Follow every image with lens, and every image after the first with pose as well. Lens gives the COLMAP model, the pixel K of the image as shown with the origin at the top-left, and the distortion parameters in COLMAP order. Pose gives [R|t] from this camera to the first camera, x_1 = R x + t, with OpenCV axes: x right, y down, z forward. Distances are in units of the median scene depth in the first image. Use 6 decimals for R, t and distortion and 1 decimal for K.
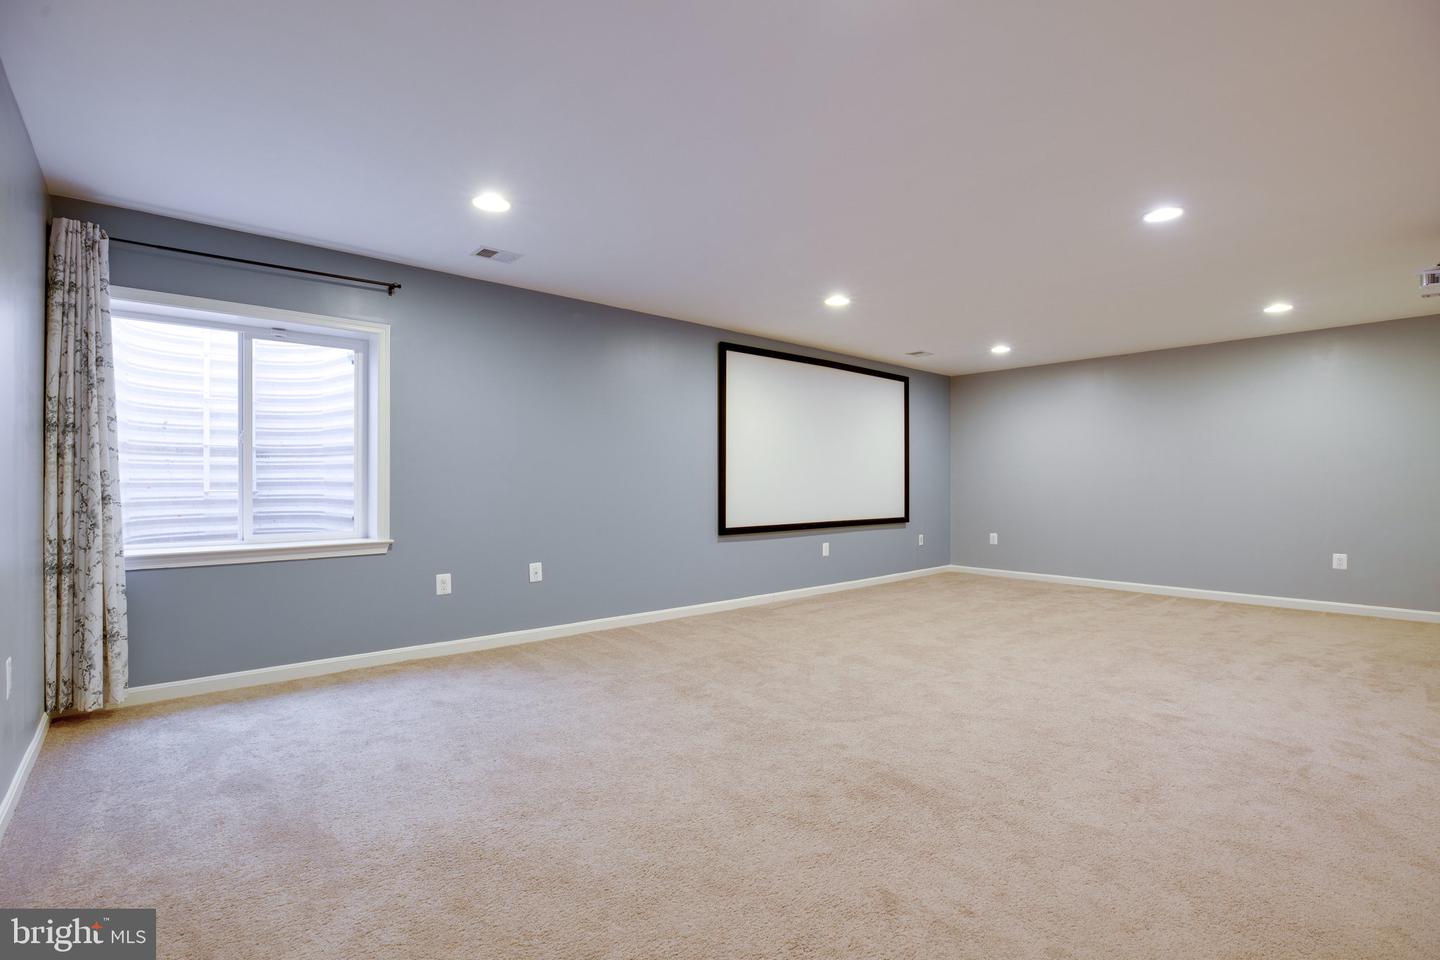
lens RADIAL K [[668.8, 0, 720.0], [0, 668.8, 480.0], [0, 0, 1]] dist [-0.044389, 0.012835]
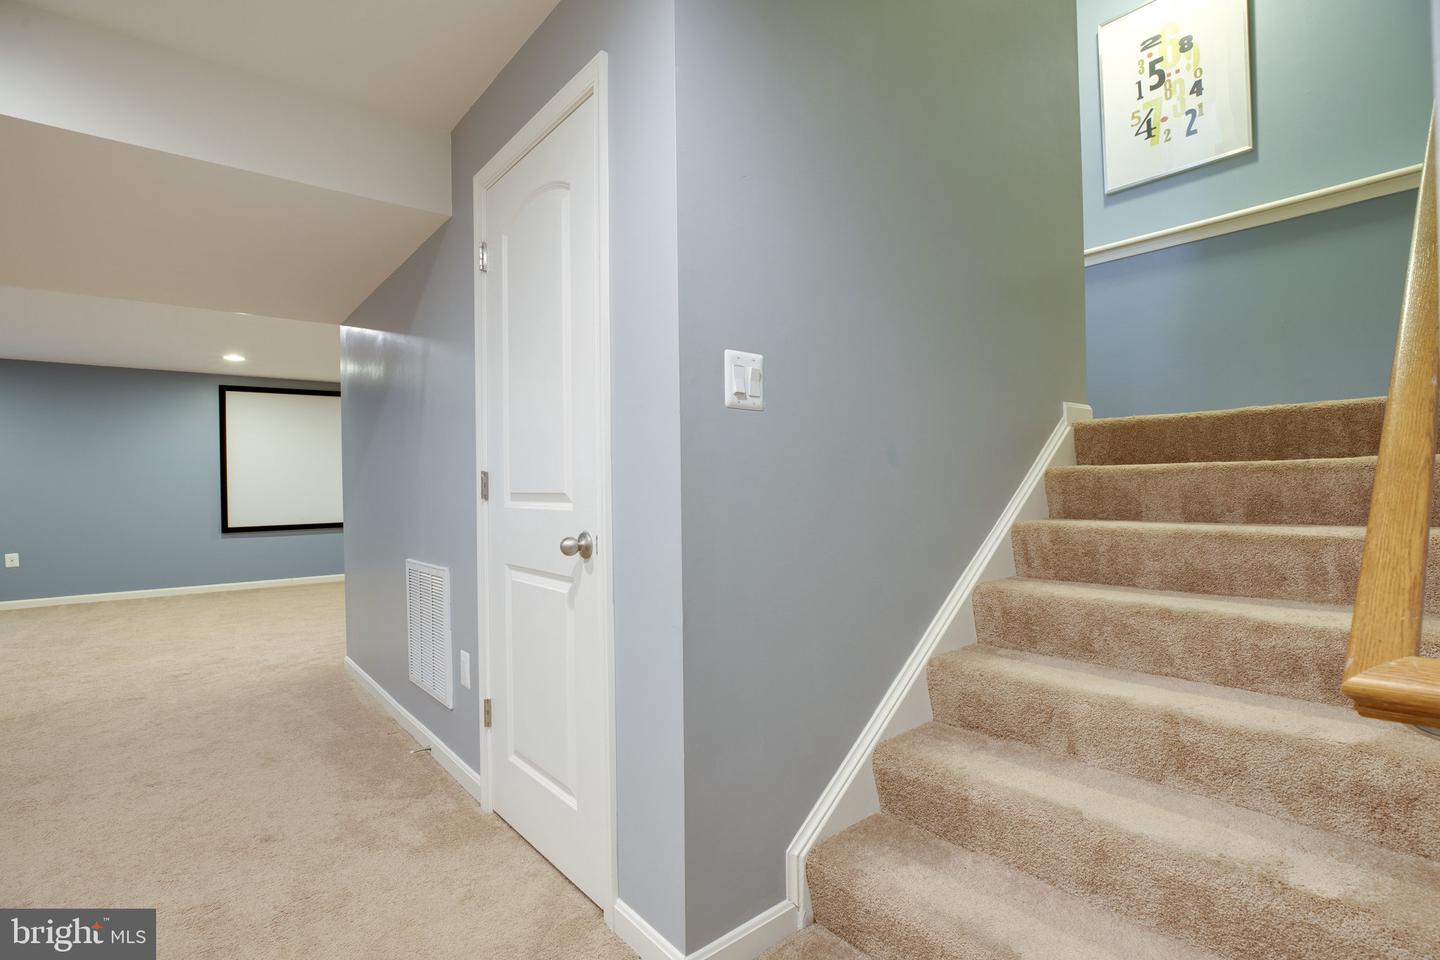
lens RADIAL K [[673.0, 0, 720.0], [0, 673.0, 480.0], [0, 0, 1]] dist [-0.020229, 0.001013]
pose [[0.999099, -0.017631, -0.038594, 1.587644], [0.017492, 0.999839, -0.003940, 0.001981], [0.038657, 0.003261, 0.999247, -0.404042]]
